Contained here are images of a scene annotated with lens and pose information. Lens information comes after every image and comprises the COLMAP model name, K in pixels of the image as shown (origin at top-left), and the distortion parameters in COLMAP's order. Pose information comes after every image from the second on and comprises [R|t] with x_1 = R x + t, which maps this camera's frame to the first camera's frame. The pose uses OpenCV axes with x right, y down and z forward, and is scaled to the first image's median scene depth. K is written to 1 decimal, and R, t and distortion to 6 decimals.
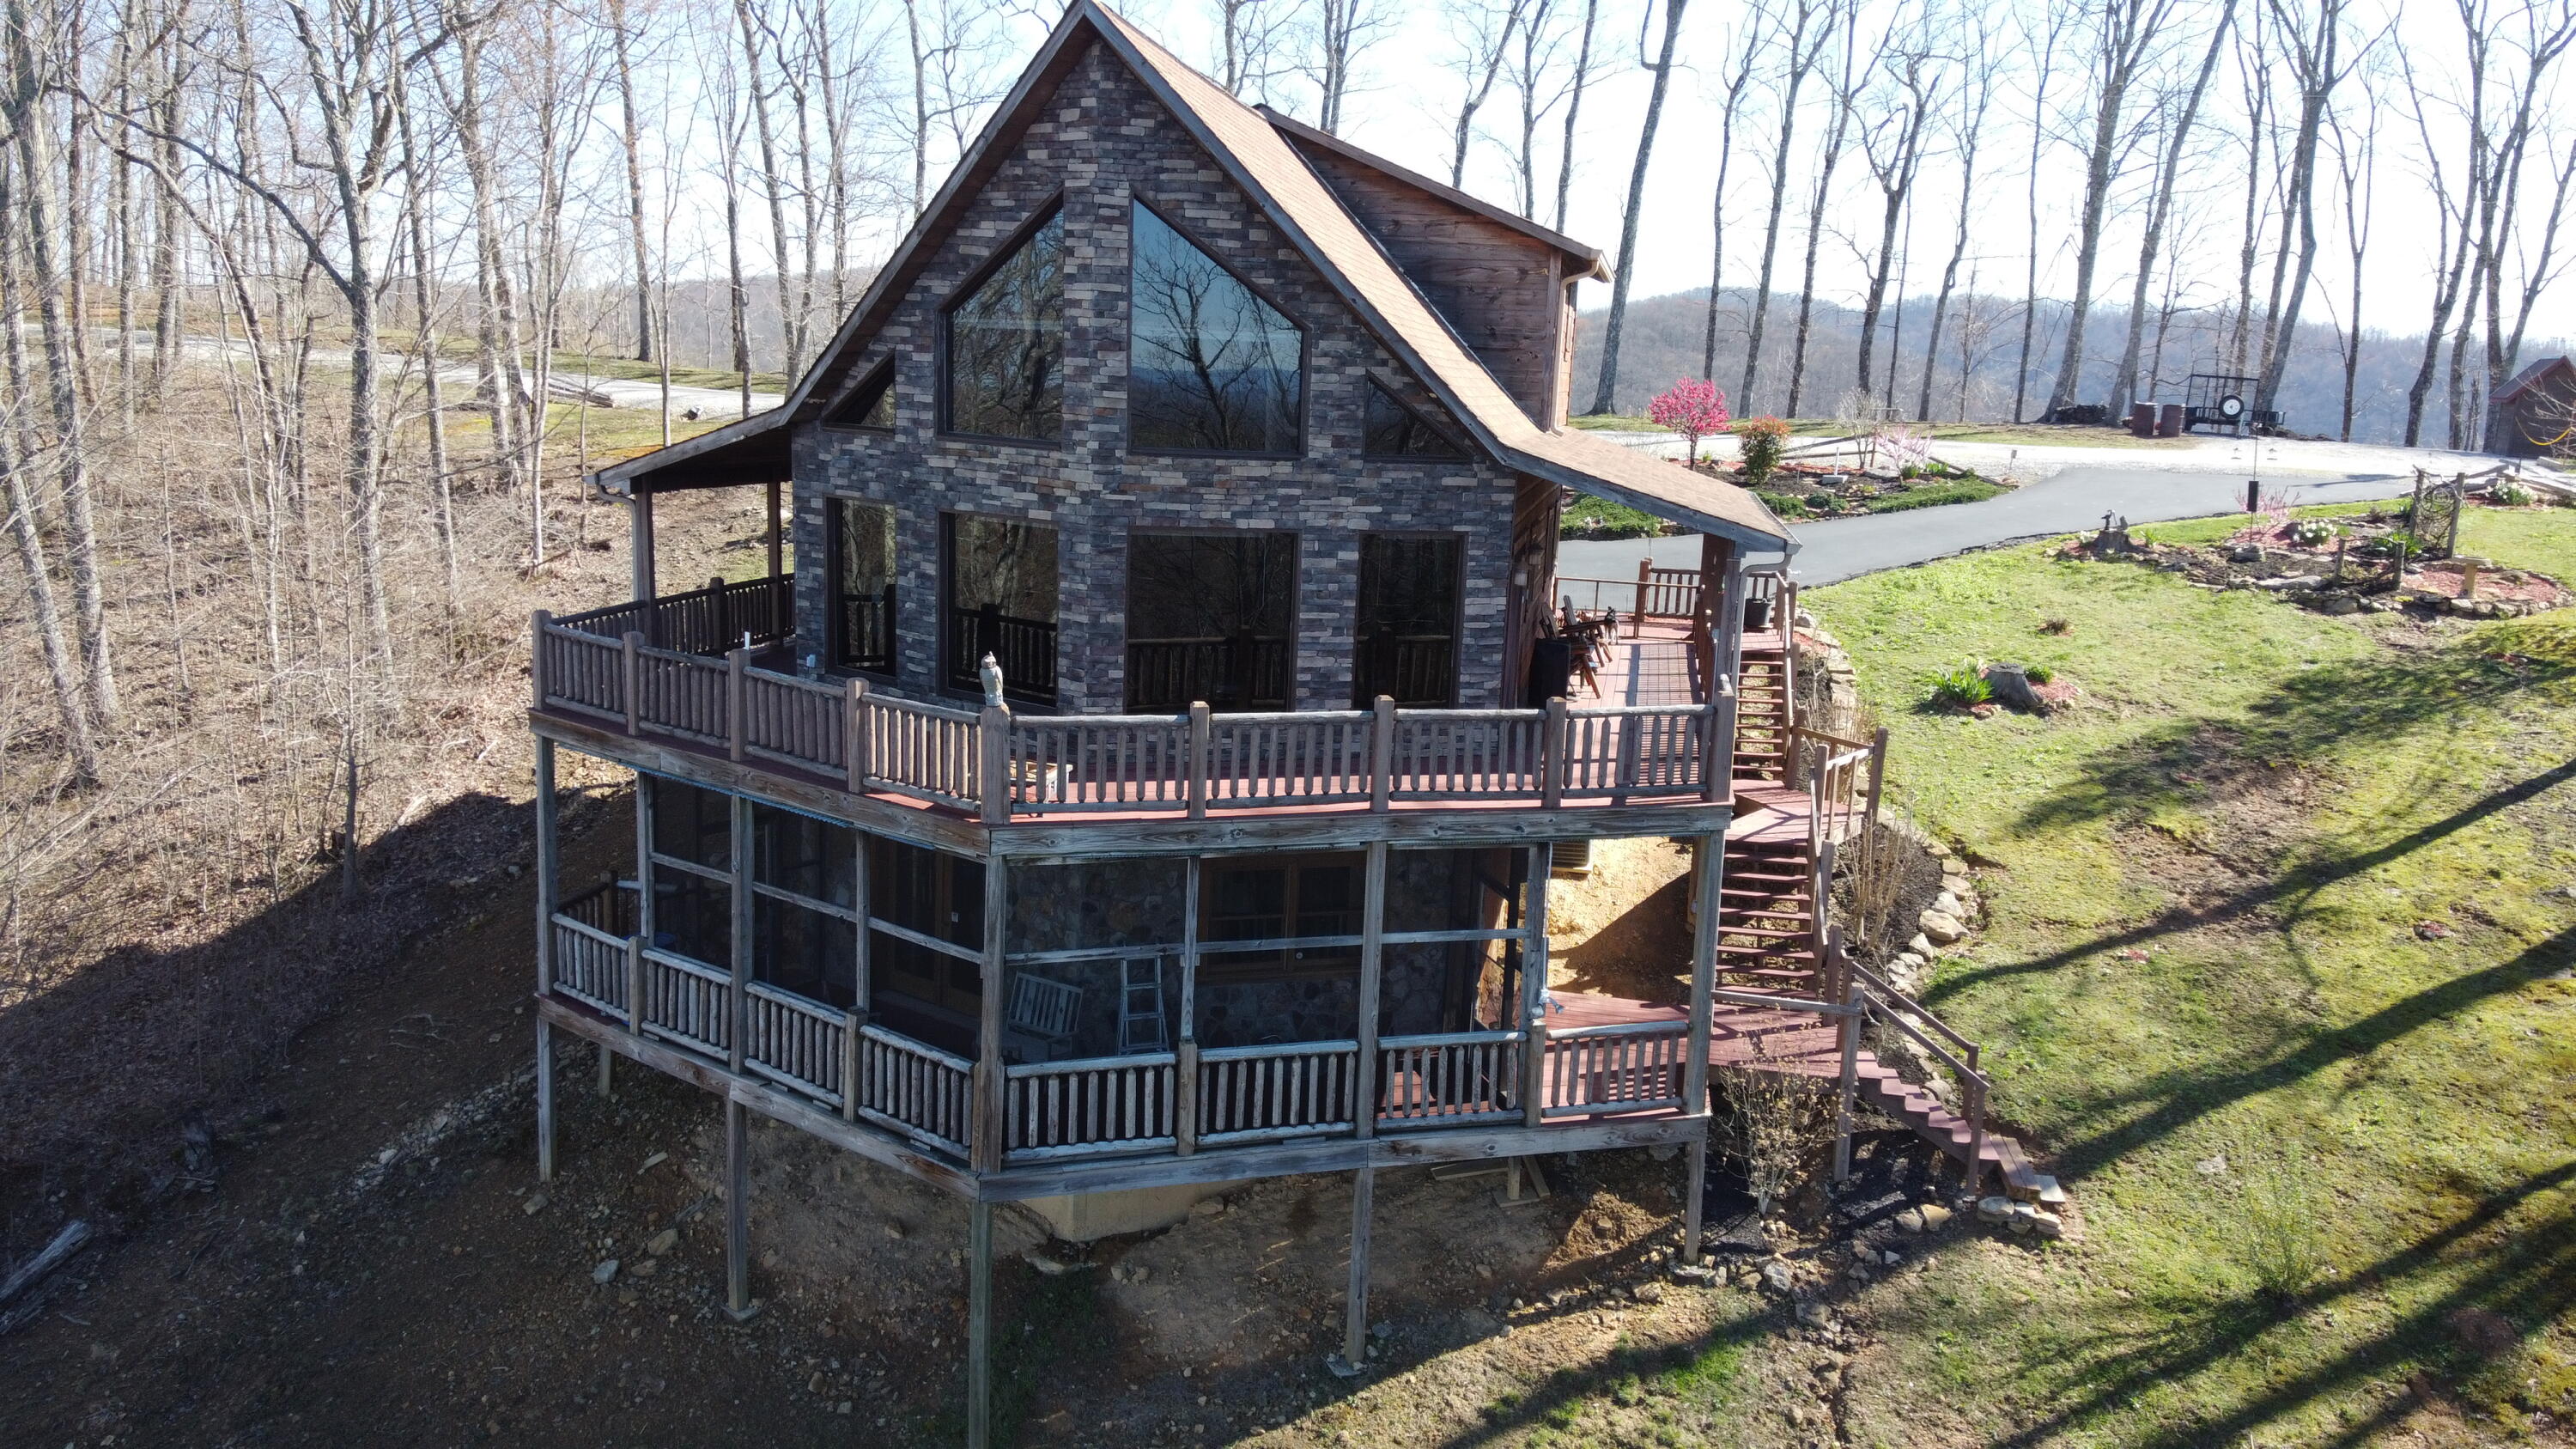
lens RADIAL K [[1911.5, 0, 1299.9], [0, 1911.5, 719.2], [0, 0, 1]] dist [0.132937, -0.249679]
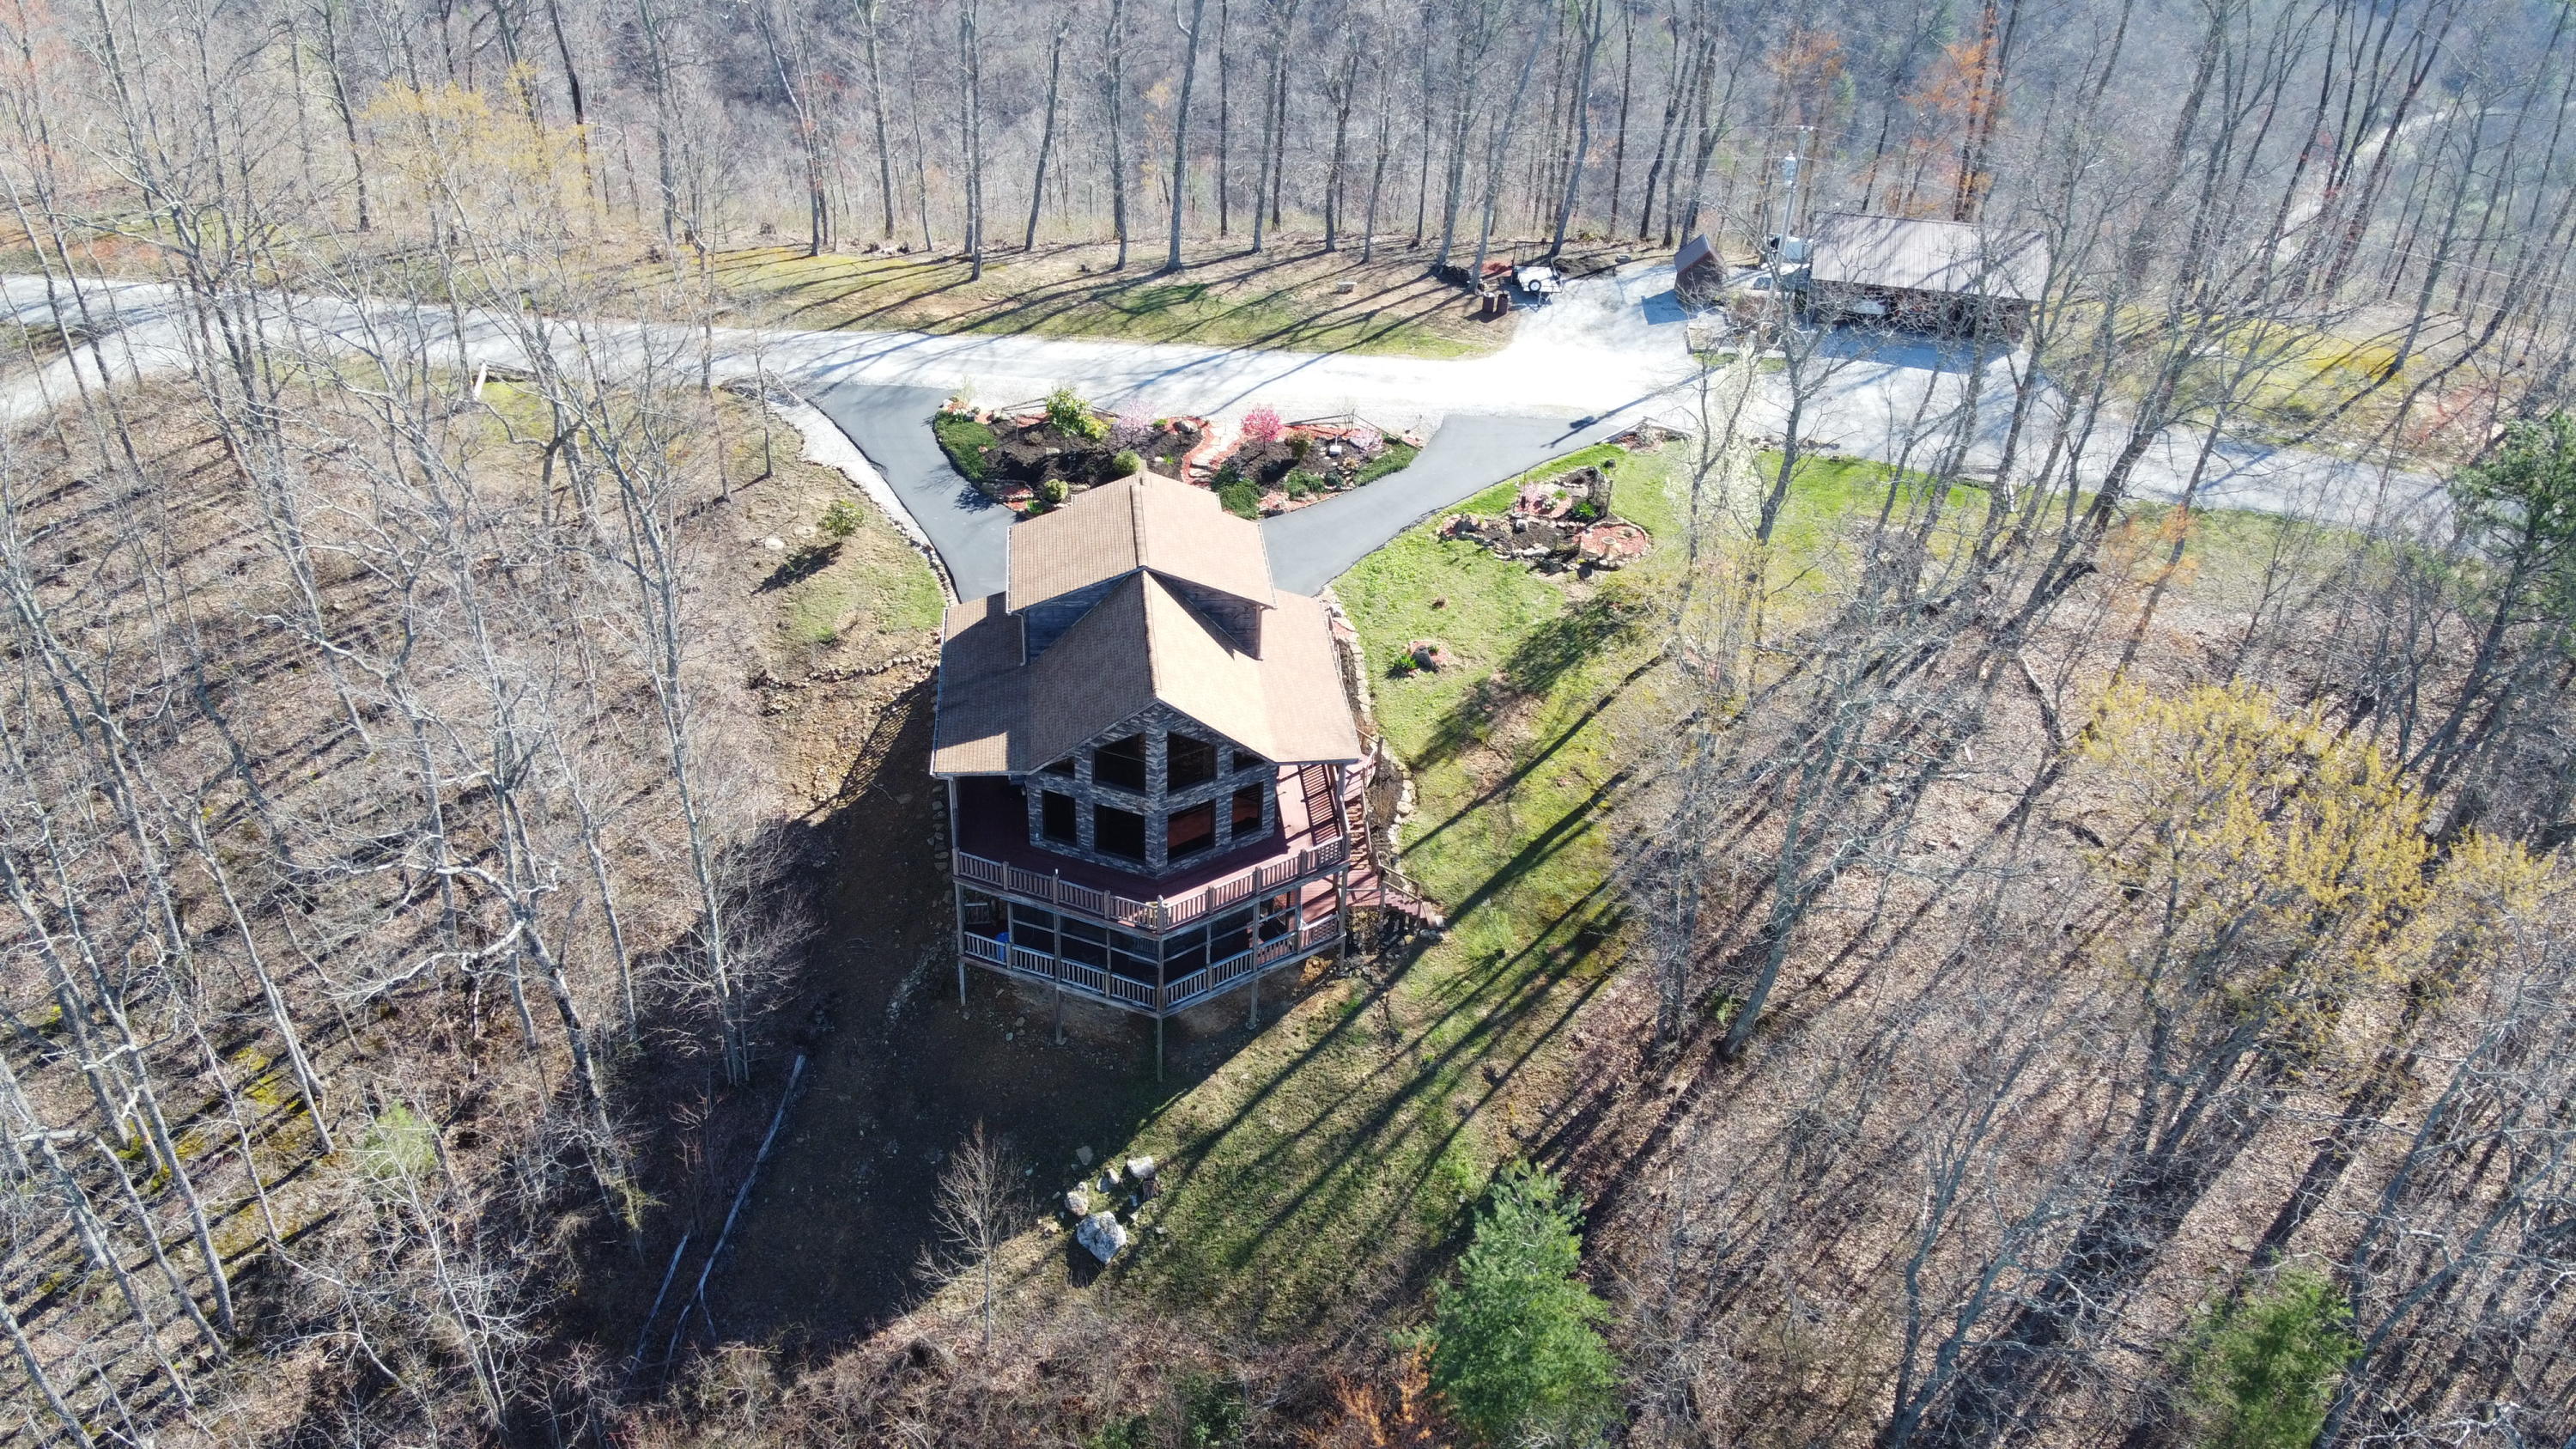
lens RADIAL K [[1894.0, 0, 1298.2], [0, 1894.0, 725.0], [0, 0, 1]] dist [0.283040, -0.751543]
pose [[0.954568, -0.165192, 0.248016, -0.615489], [0.051985, 0.911835, 0.407252, -1.451047], [-0.293424, -0.375856, 0.878996, -1.713460]]
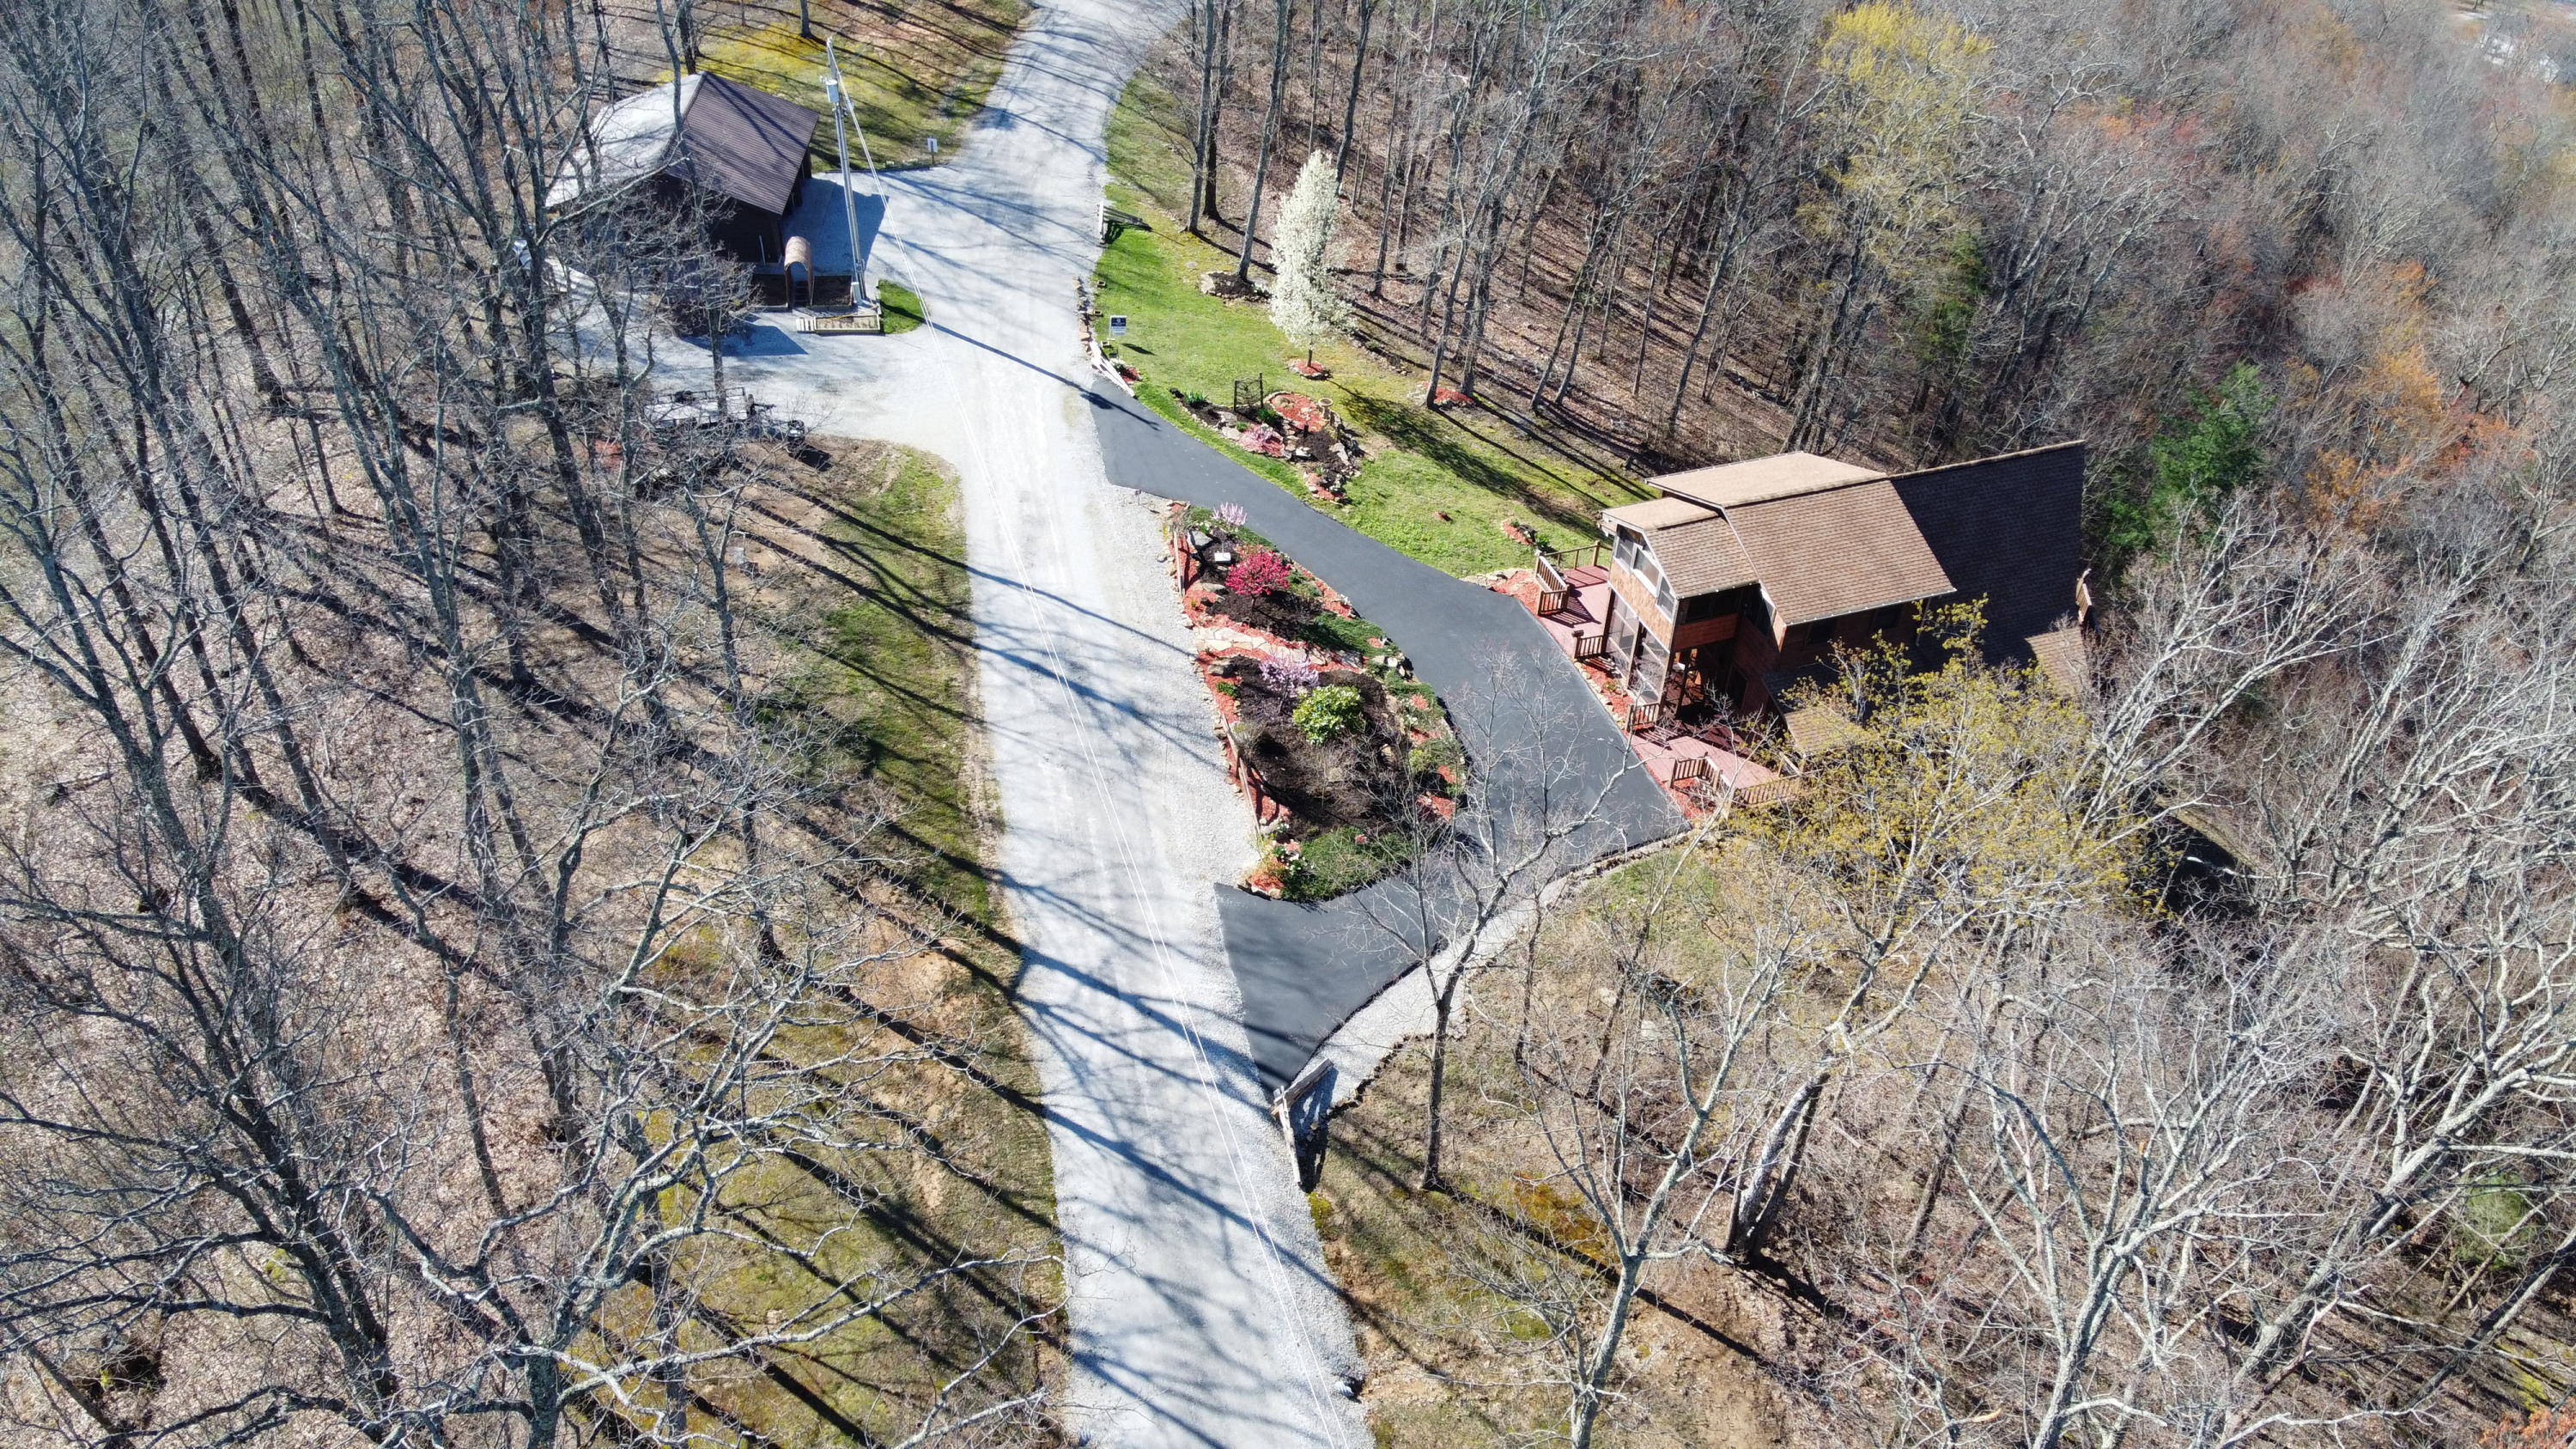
lens RADIAL K [[1894.0, 0, 1298.2], [0, 1894.0, 725.0], [0, 0, 1]] dist [0.283040, -0.751543]
pose [[-0.512834, -0.588414, 0.625116, -1.808066], [0.092875, 0.685859, 0.721784, -2.568188], [-0.853449, 0.428213, -0.297083, 3.270127]]
